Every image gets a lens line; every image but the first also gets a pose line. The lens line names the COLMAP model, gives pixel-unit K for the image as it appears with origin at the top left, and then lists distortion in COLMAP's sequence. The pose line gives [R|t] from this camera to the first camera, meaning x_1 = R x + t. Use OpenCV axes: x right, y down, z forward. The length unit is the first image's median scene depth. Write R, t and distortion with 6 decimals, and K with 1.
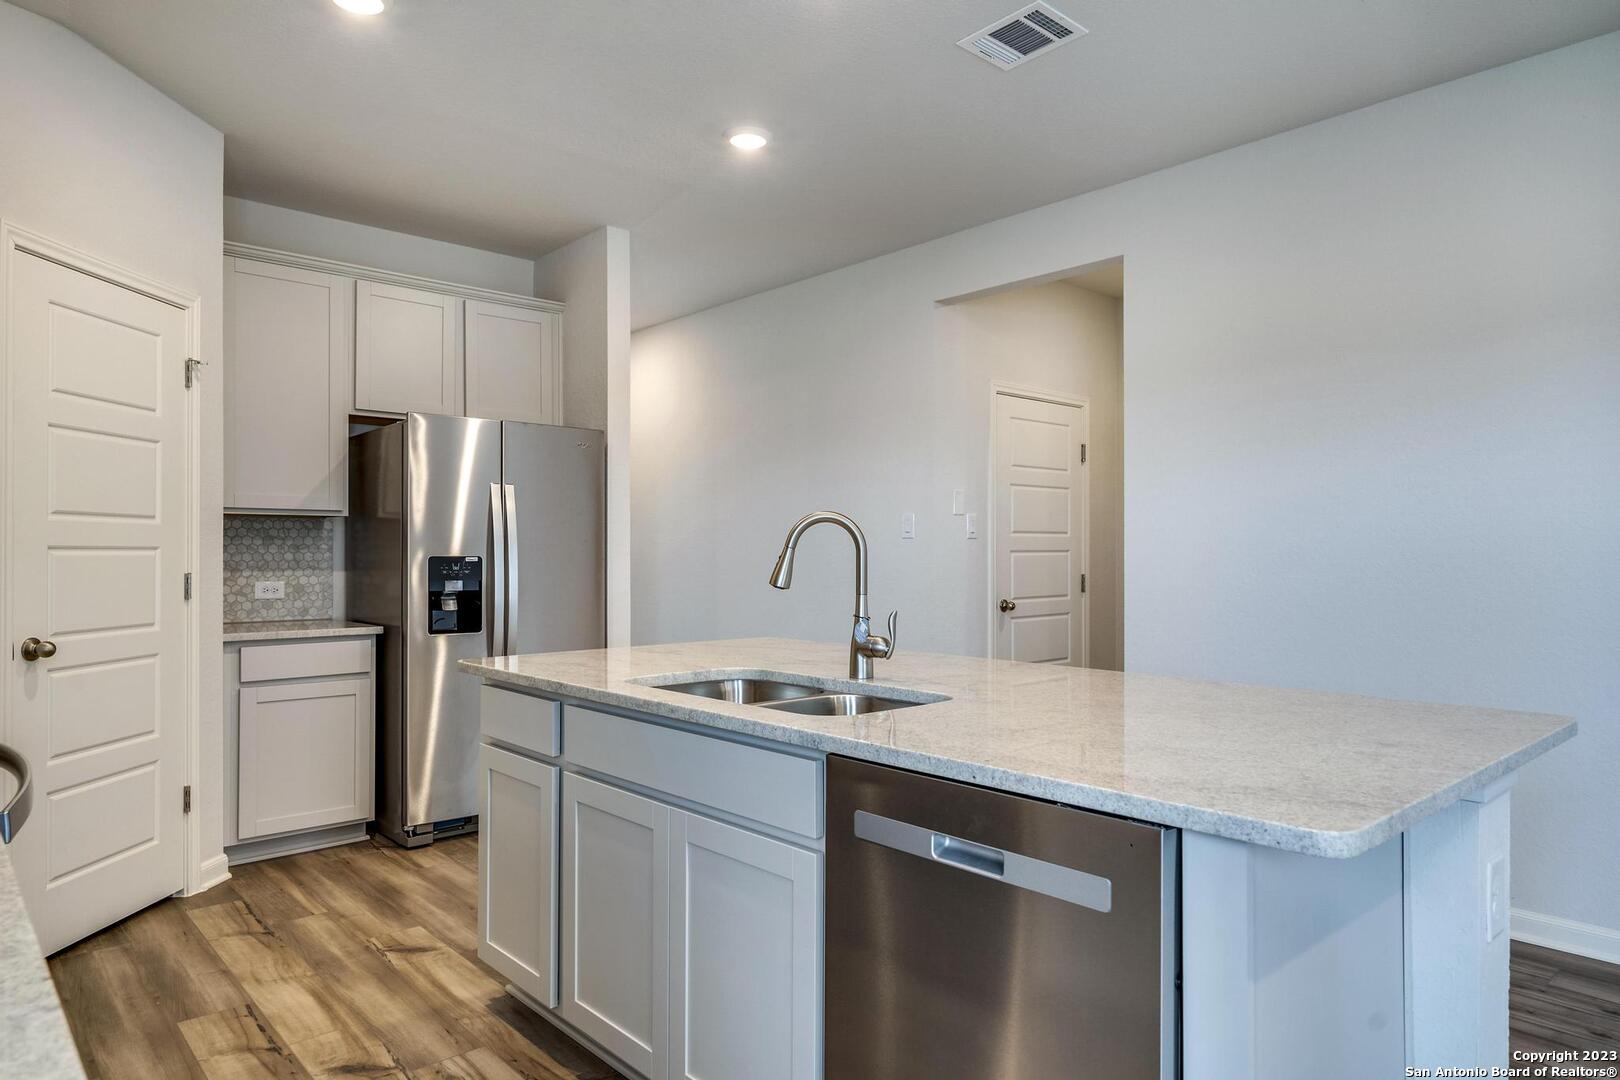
lens RADIAL K [[990.2, 0, 808.2], [0, 990.2, 540.7], [0, 0, 1]] dist [0.006970, -0.001646]
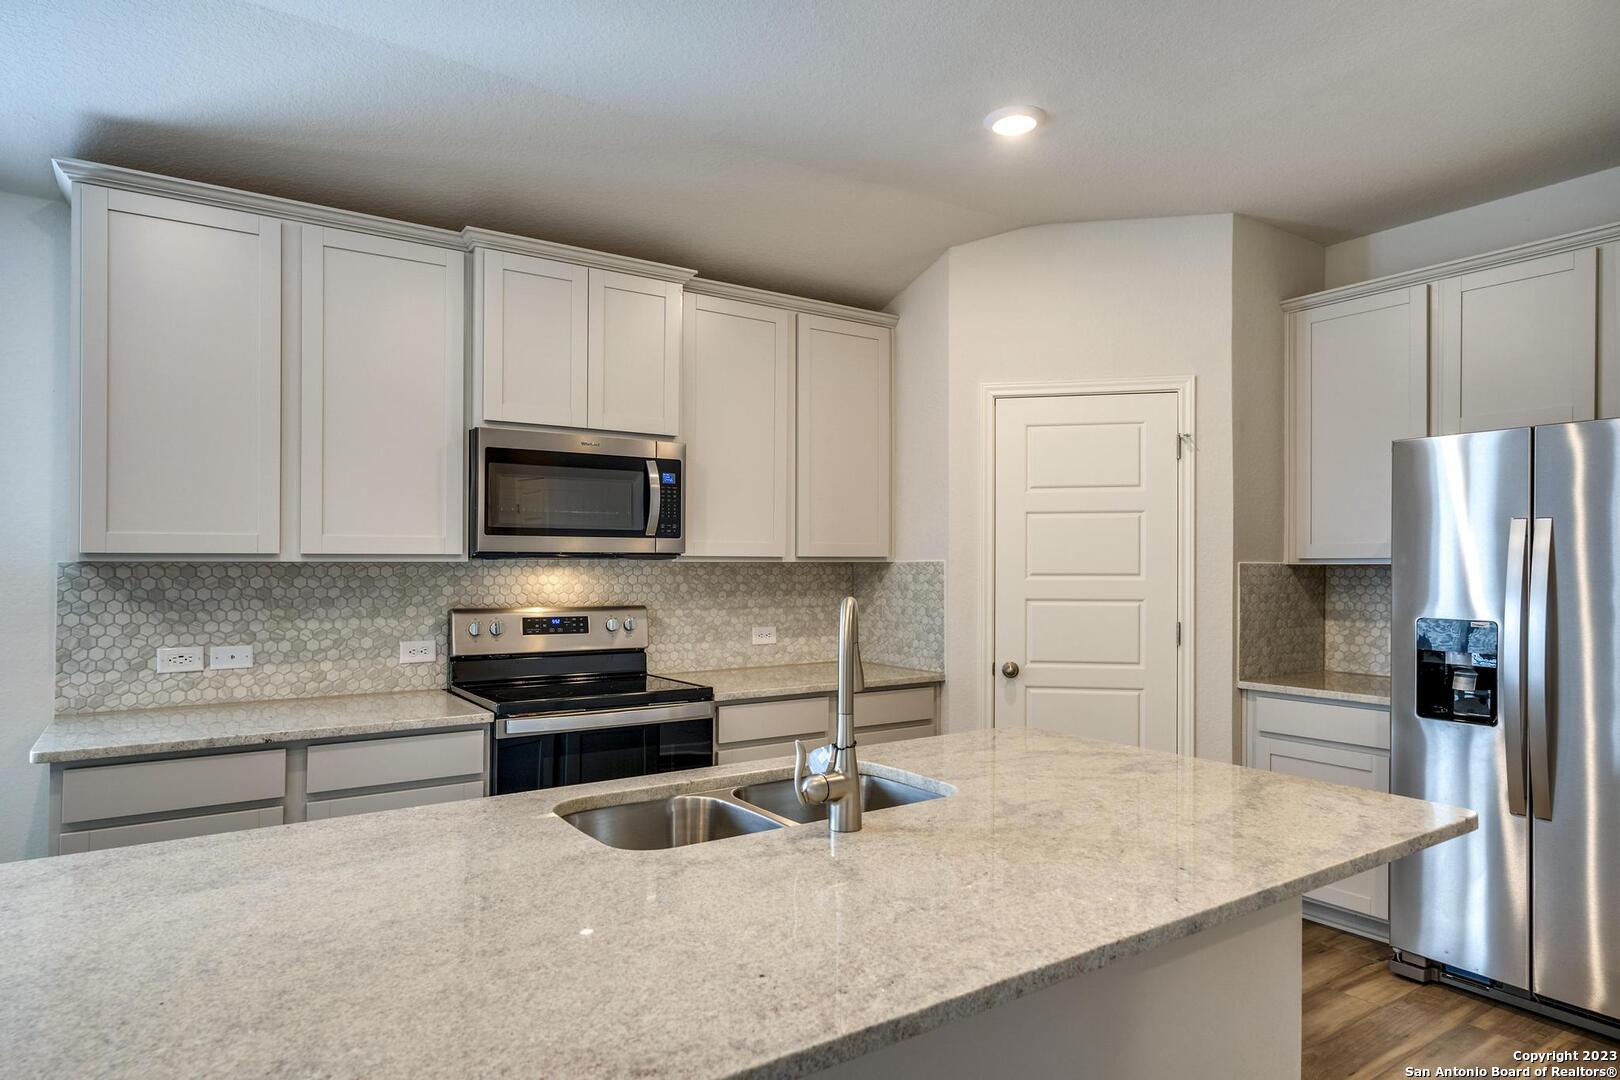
lens RADIAL K [[951.8, 0, 804.1], [0, 951.8, 549.6], [0, 0, 1]] dist [0.002168, -0.000972]
pose [[-0.148441, -0.016520, -0.988783, 0.455805], [0.013468, 0.999734, -0.018725, -0.031537], [0.988830, -0.016097, -0.148179, 0.643588]]
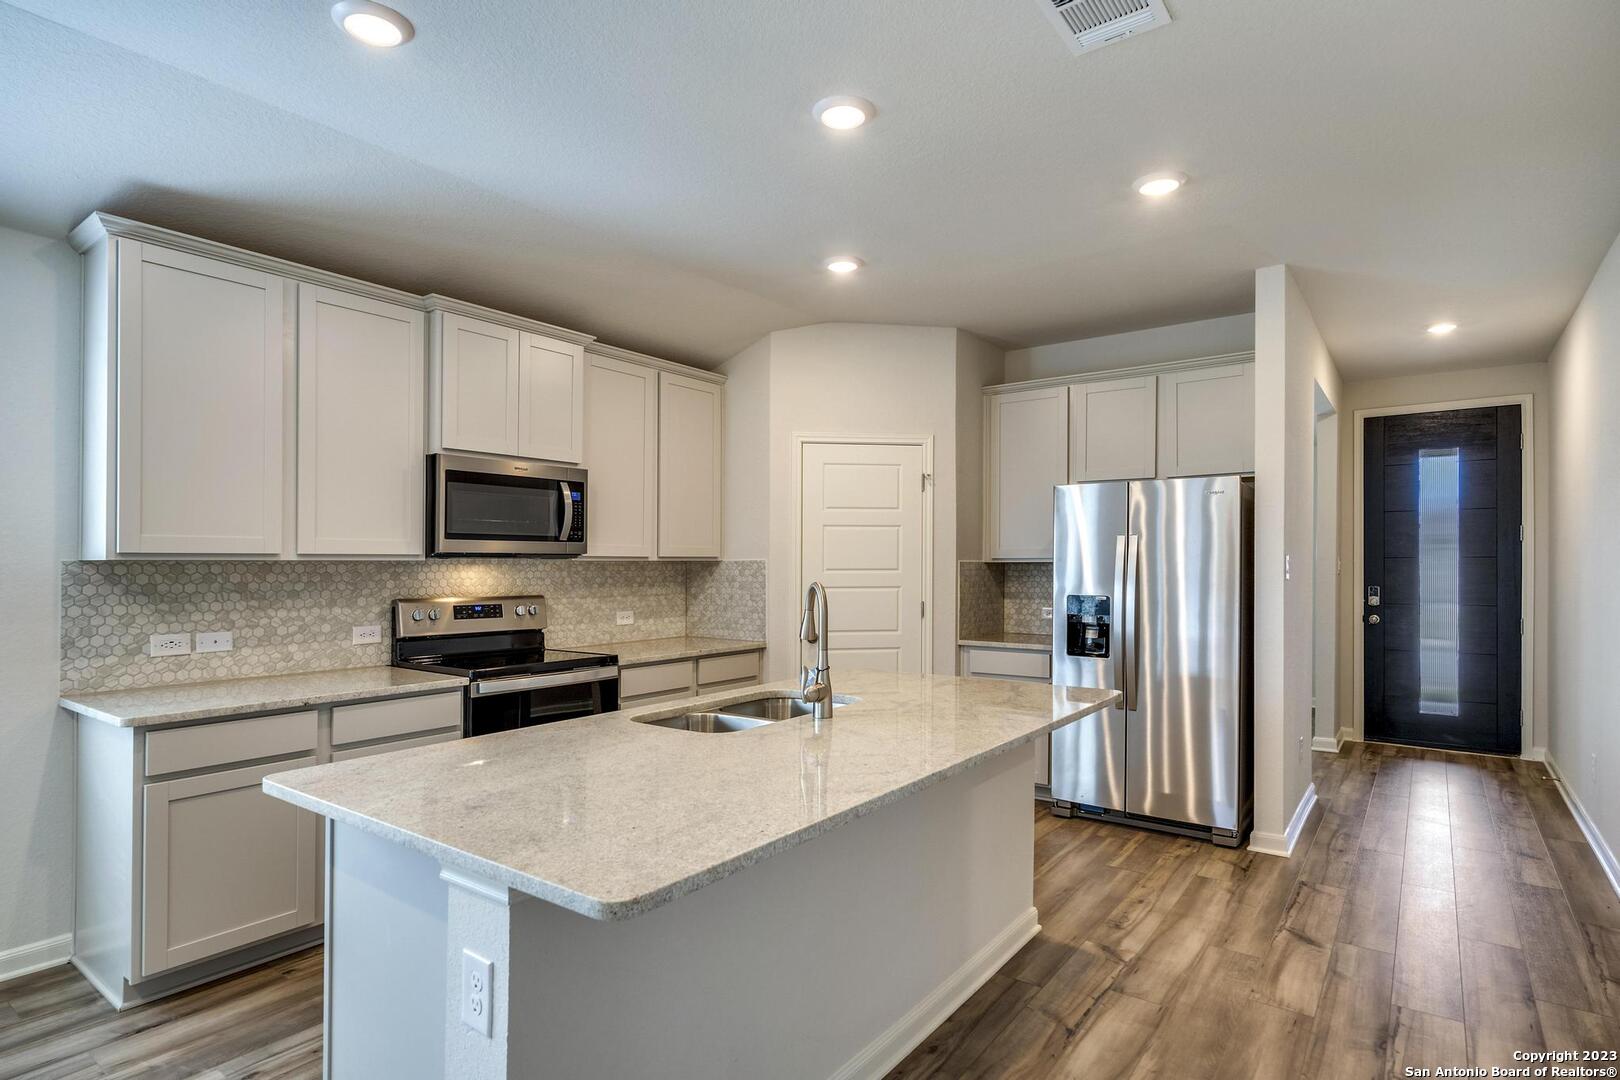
lens RADIAL K [[855.5, 0, 813.2], [0, 855.5, 551.5], [0, 0, 1]] dist [-0.007834, 0.004455]
pose [[0.195181, -0.013486, -0.980675, 0.666219], [0.013964, 0.999842, -0.010970, -0.034023], [0.980668, -0.011553, 0.195339, 0.466999]]
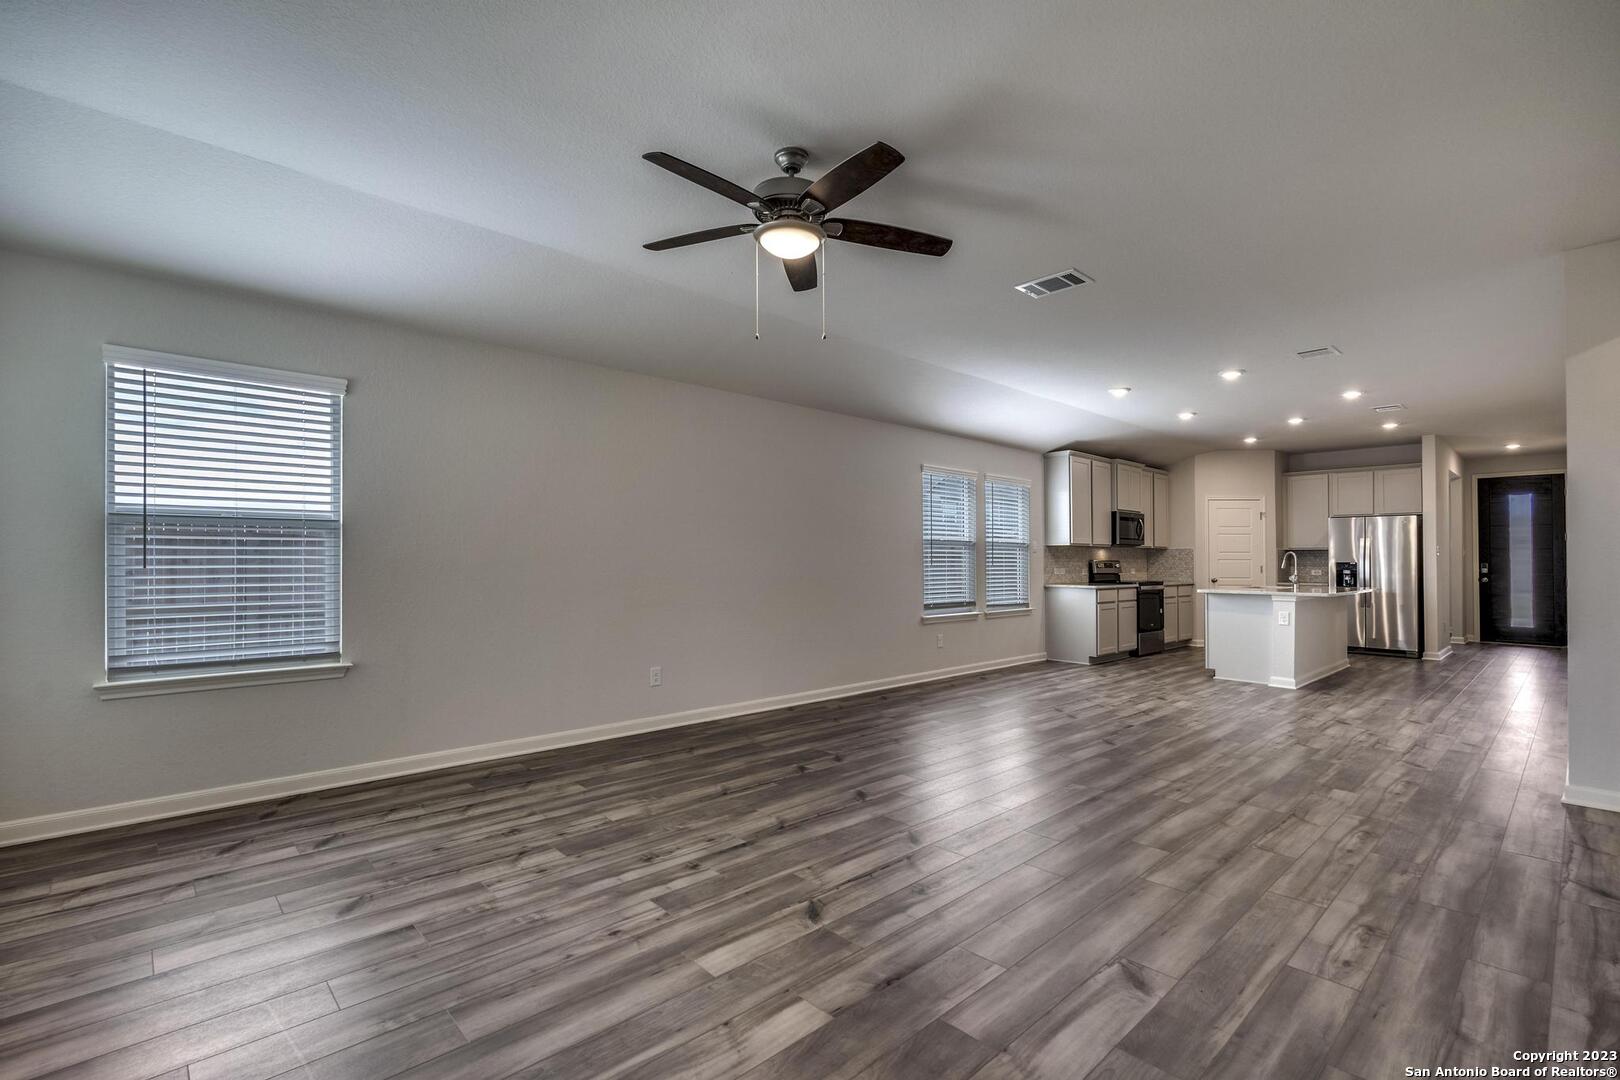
lens RADIAL K [[744.1, 0, 796.0], [0, 744.1, 535.9], [0, 0, 1]] dist [-0.007011, -0.000422]
pose [[0.002606, -0.032866, -0.999456, 2.058722], [0.008997, 0.999420, -0.032841, -0.006301], [0.999956, -0.008906, 0.002900, -0.768544]]
